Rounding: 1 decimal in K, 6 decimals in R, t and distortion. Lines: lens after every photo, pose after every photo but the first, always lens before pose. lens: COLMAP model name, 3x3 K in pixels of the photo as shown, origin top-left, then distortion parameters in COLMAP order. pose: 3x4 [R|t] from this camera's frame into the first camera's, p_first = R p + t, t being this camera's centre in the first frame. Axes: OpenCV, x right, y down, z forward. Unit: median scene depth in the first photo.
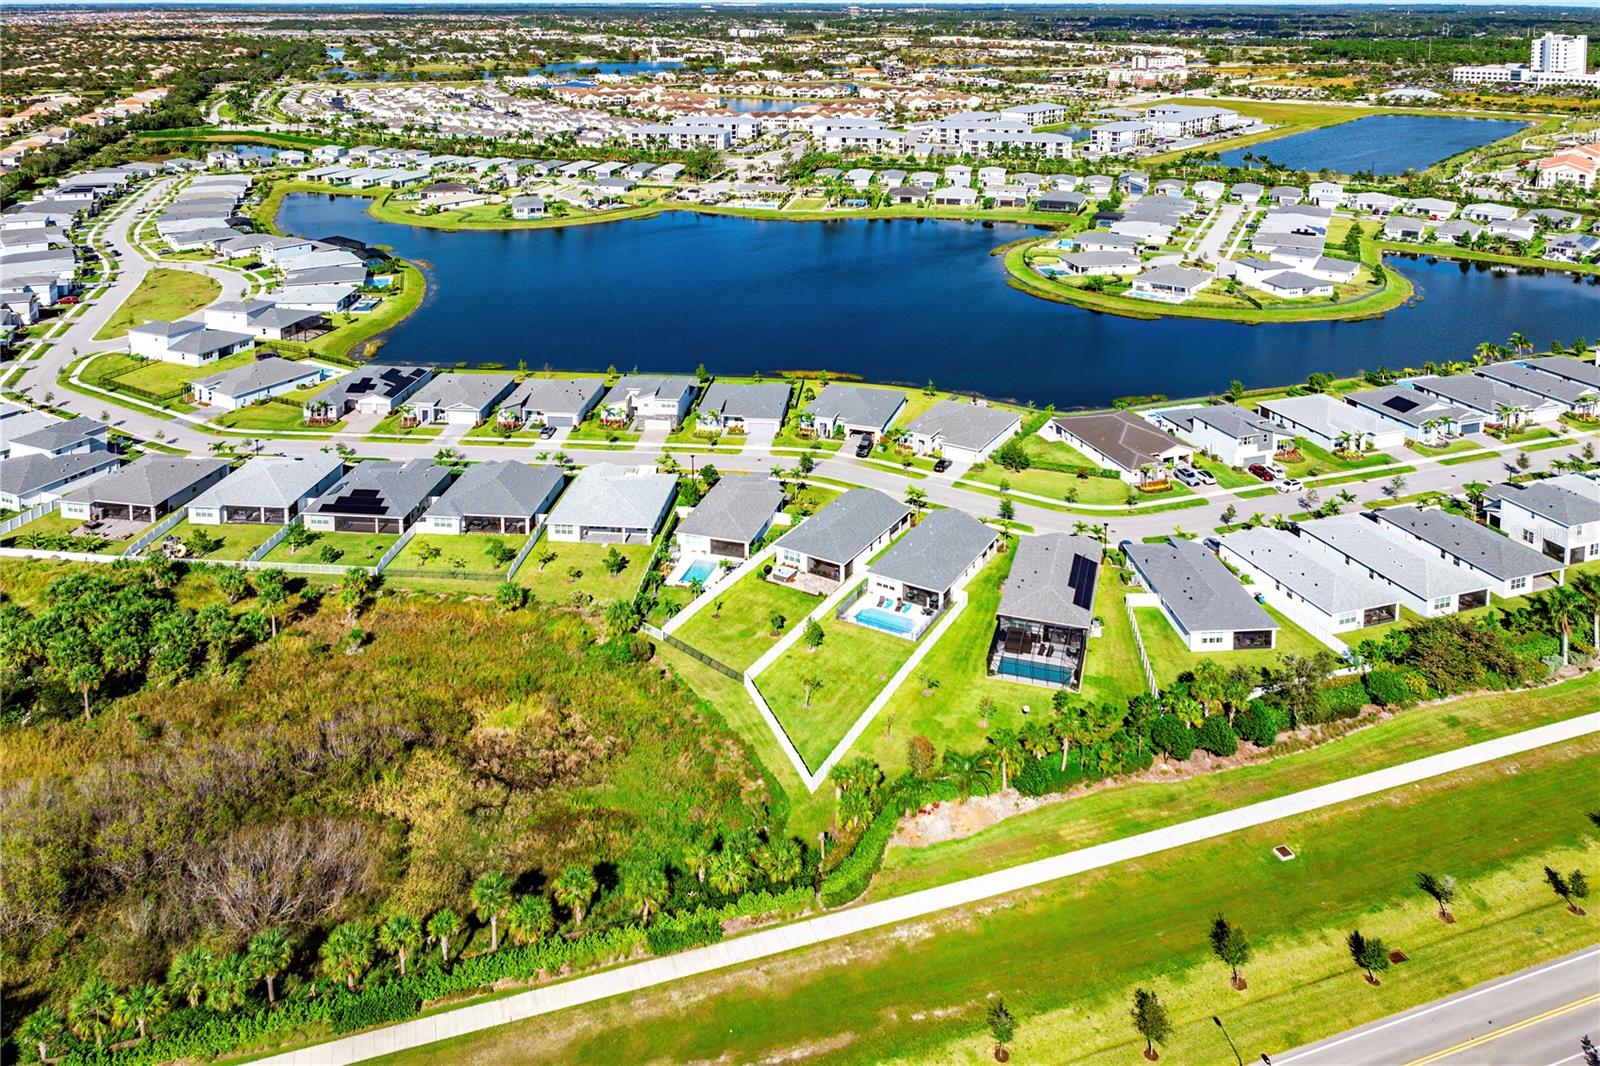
lens RADIAL K [[1095.9, 0, 800.0], [0, 1095.9, 533.0], [0, 0, 1]] dist [-0.001673, -0.003815]
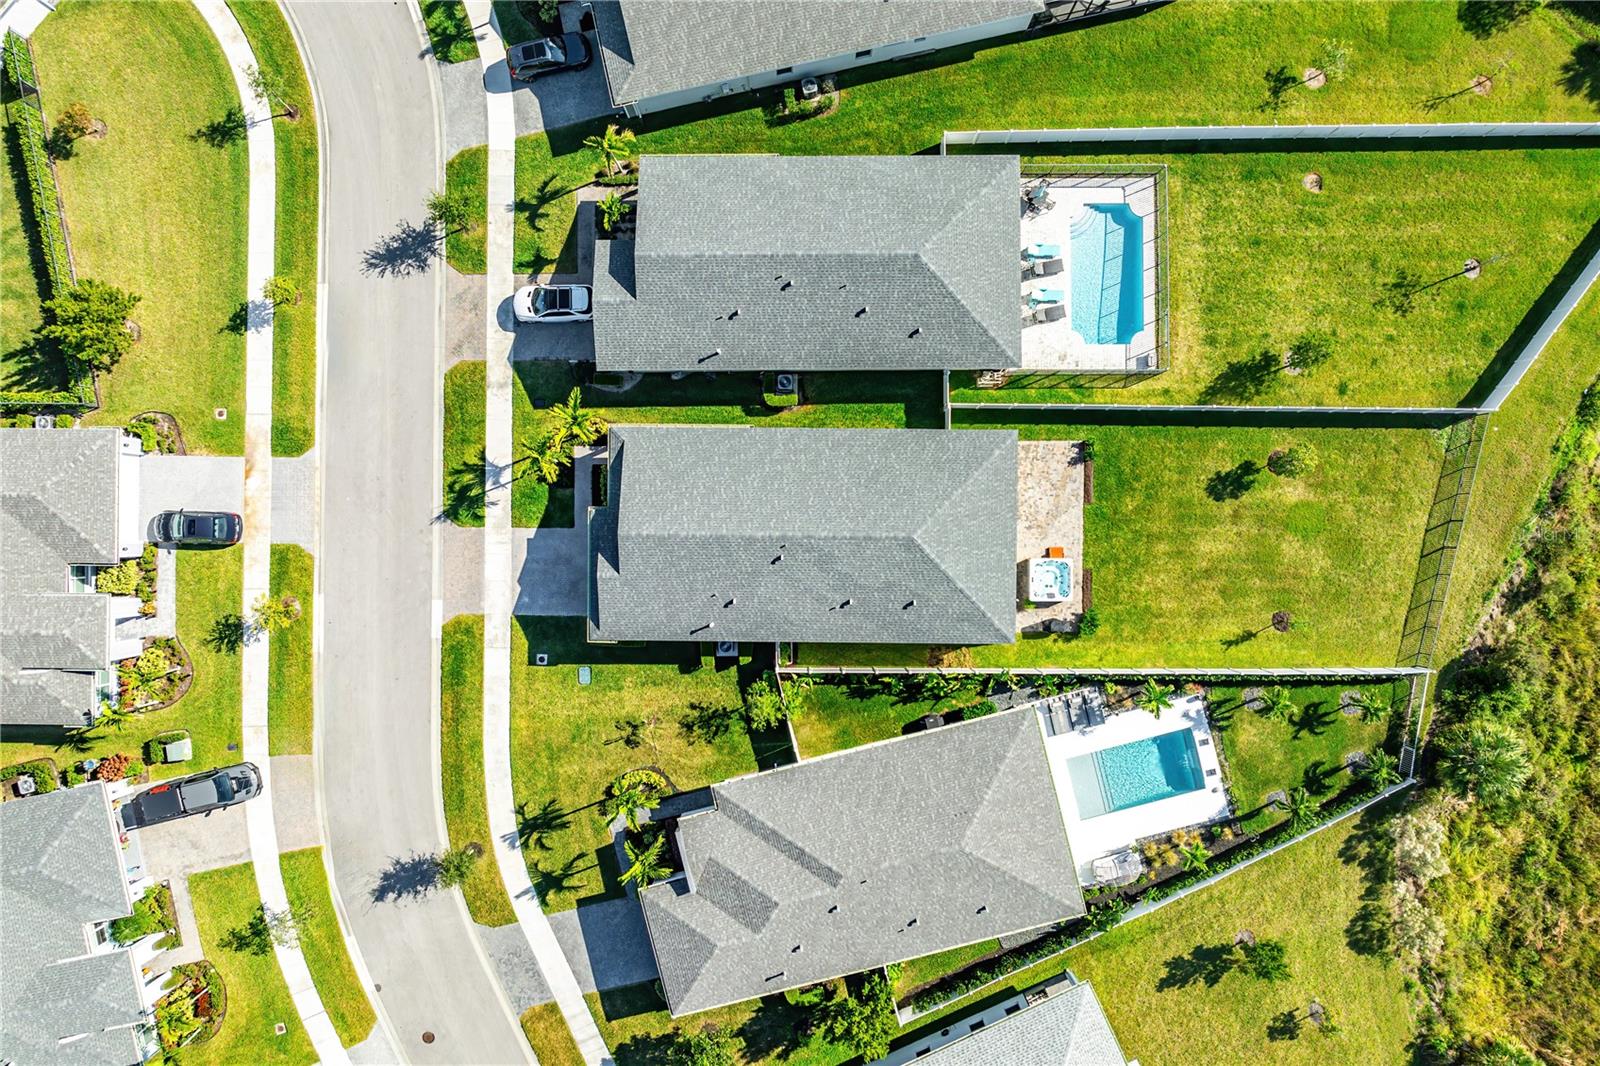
lens RADIAL K [[1095.9, 0, 800.0], [0, 1095.9, 533.0], [0, 0, 1]] dist [-0.001673, -0.003815]
pose [[-0.504046, -0.863676, 0.001092, 0.034314], [0.385946, -0.224109, 0.894886, -0.263559], [-0.772647, 0.451485, 0.446293, 0.654466]]
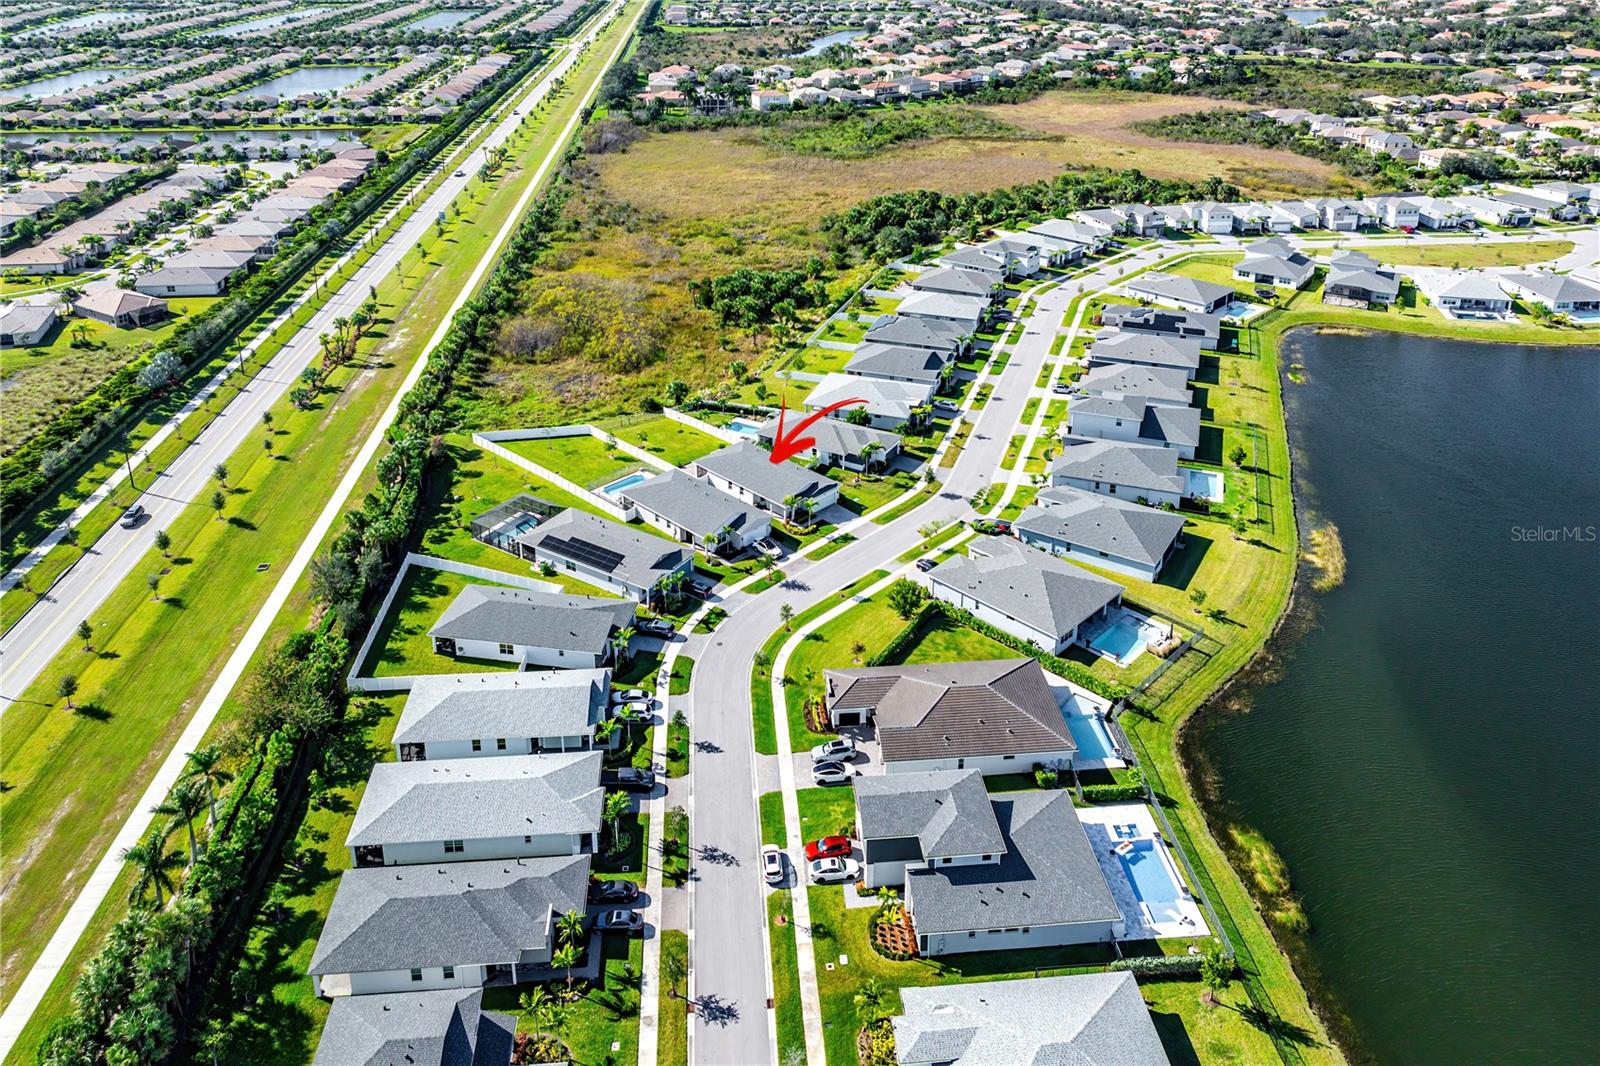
lens RADIAL K [[1042.6, 0, 800.0], [0, 1042.6, 533.0], [0, 0, 1]] dist [0.000969, 0.001634]
pose [[-0.241770, 0.489784, -0.837650, 0.729696], [-0.426243, 0.721905, 0.545133, -0.425286], [0.871702, 0.488840, 0.034232, 0.801983]]
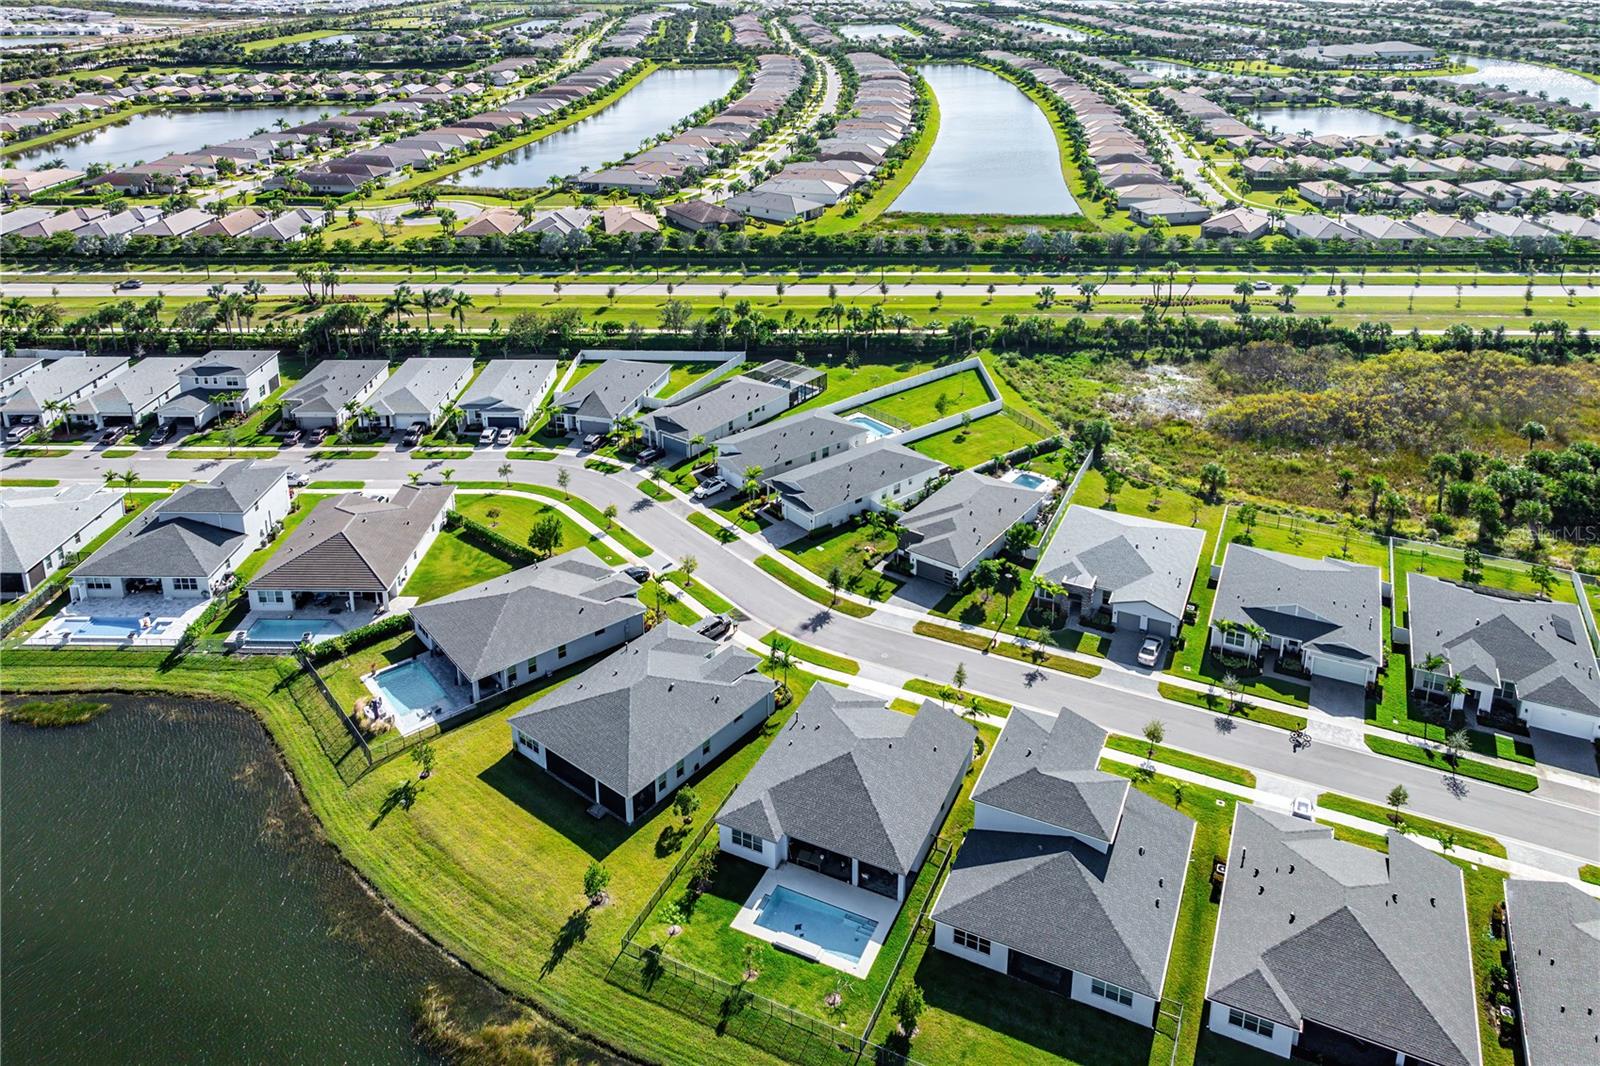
lens RADIAL K [[1059.5, 0, 805.4], [0, 1059.5, 532.7], [0, 0, 1]] dist [-0.006073, 0.001708]
pose [[-0.941389, -0.162227, 0.295752, -0.146522], [0.151089, 0.581113, 0.799675, -0.535242], [-0.301595, 0.797490, -0.522543, 1.180380]]
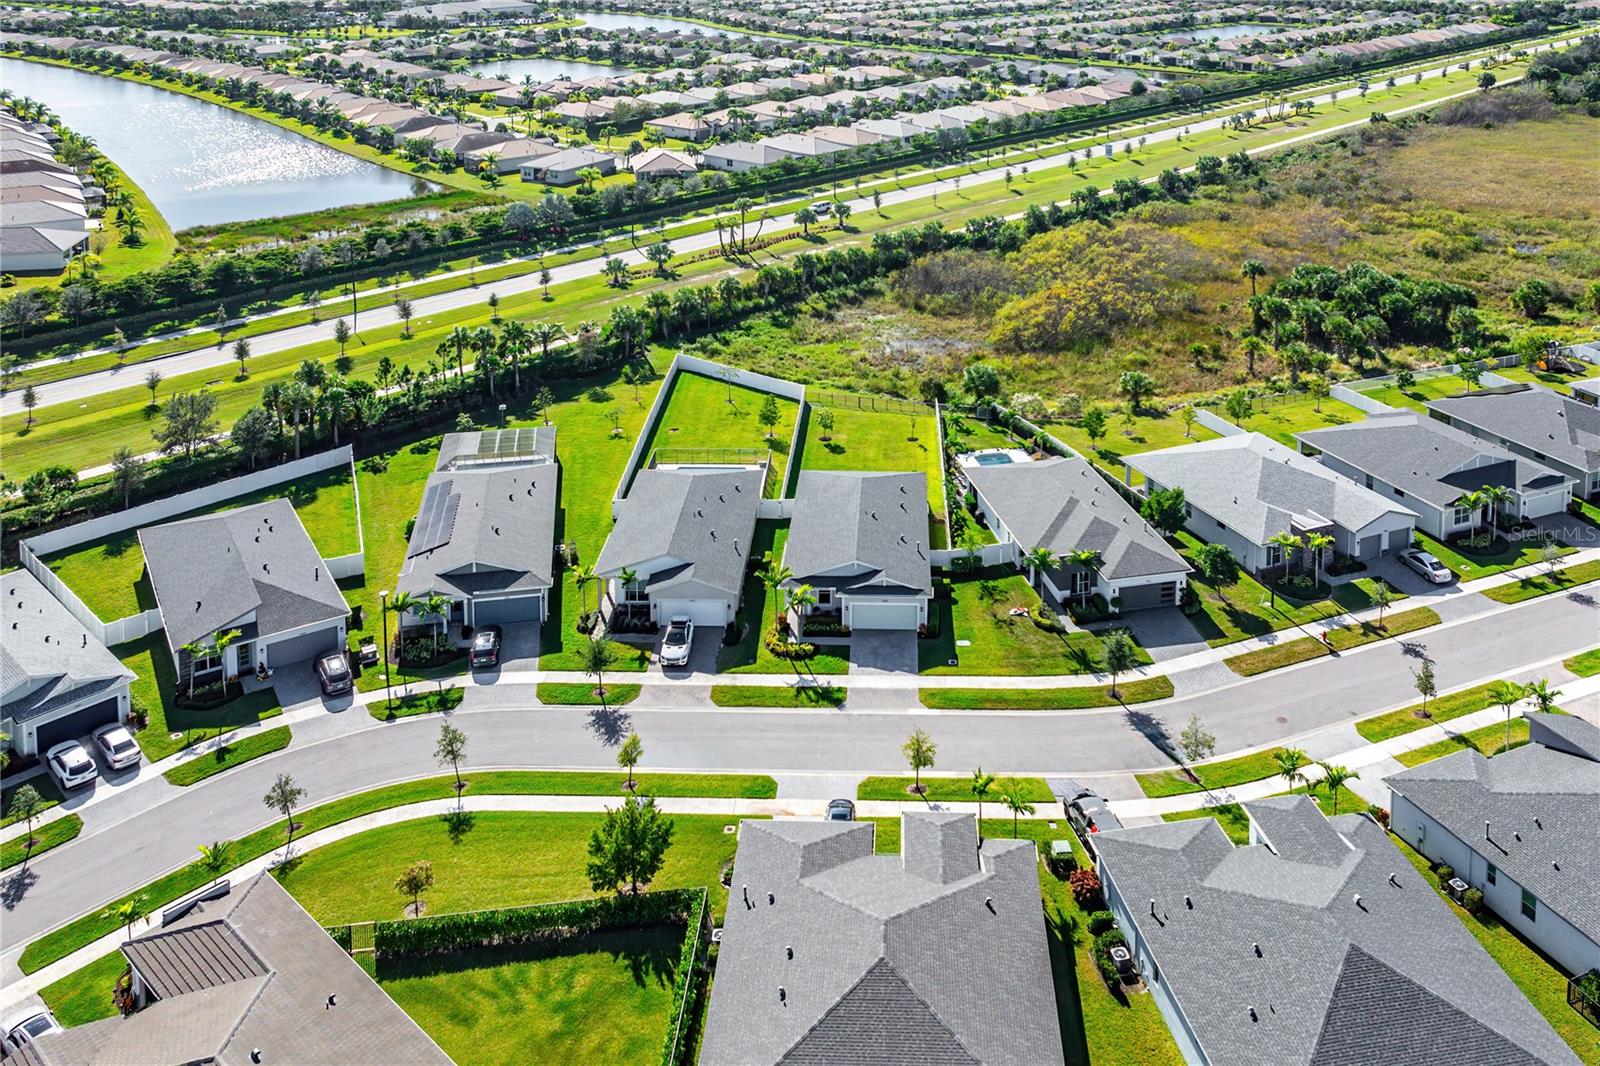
lens RADIAL K [[1211.8, 0, 865.8], [0, 1211.8, 530.3], [0, 0, 1]] dist [-0.006079, 0.003270]
pose [[-0.870530, 0.218665, -0.440865, 0.246302], [-0.218437, 0.631075, 0.744332, -0.367679], [0.440978, 0.744265, -0.501606, 1.029143]]
